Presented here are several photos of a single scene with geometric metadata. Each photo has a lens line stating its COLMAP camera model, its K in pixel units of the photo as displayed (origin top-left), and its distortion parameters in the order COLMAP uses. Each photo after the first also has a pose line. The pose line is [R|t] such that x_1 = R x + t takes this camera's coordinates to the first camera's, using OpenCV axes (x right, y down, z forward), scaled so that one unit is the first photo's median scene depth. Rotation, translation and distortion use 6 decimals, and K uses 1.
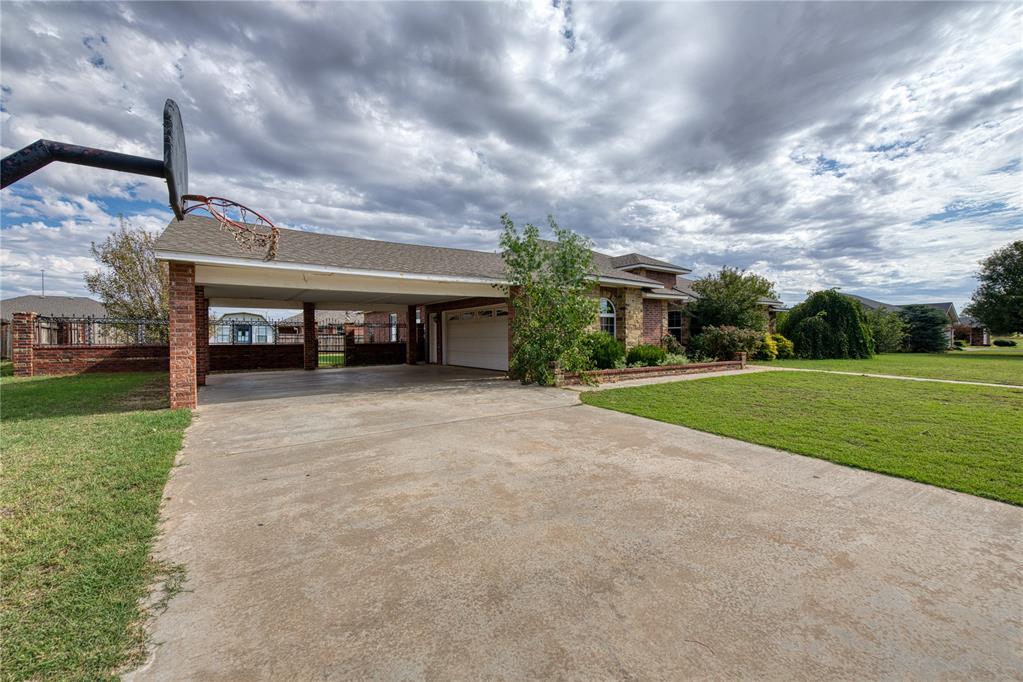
lens RADIAL K [[421.5, 0, 510.2], [0, 421.5, 340.4], [0, 0, 1]] dist [-0.001199, 0.000119]
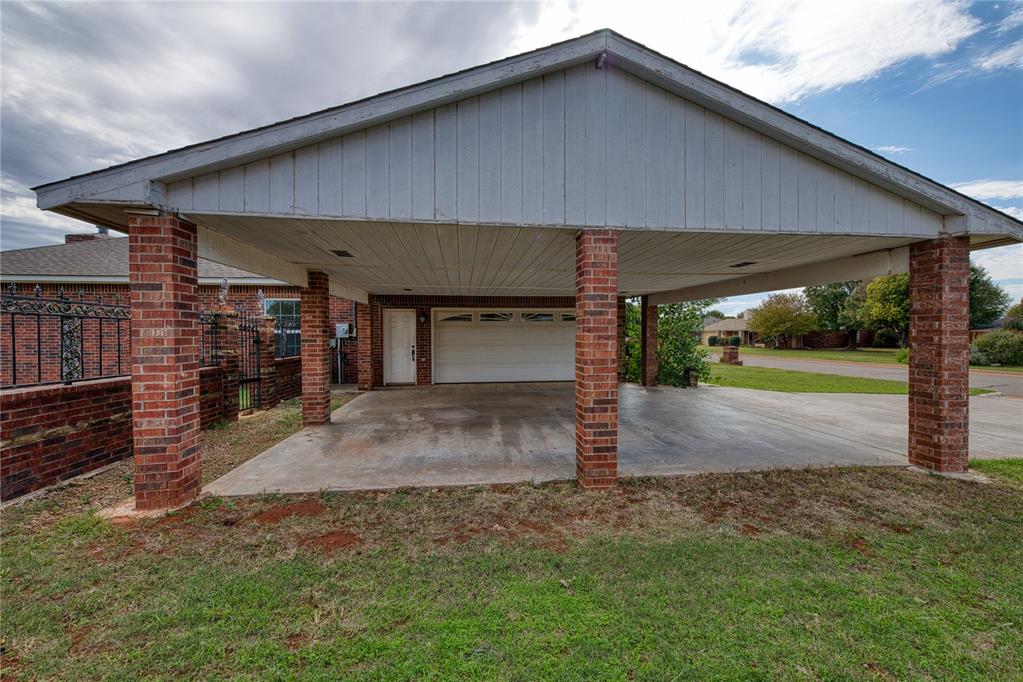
lens RADIAL K [[421.5, 0, 512.3], [0, 421.5, 338.1], [0, 0, 1]] dist [-0.001199, 0.000119]
pose [[0.473711, -0.003268, 0.880674, -0.707115], [0.006763, 0.999977, 0.000072, -0.017975], [-0.880654, 0.005922, 0.473722, 0.557031]]
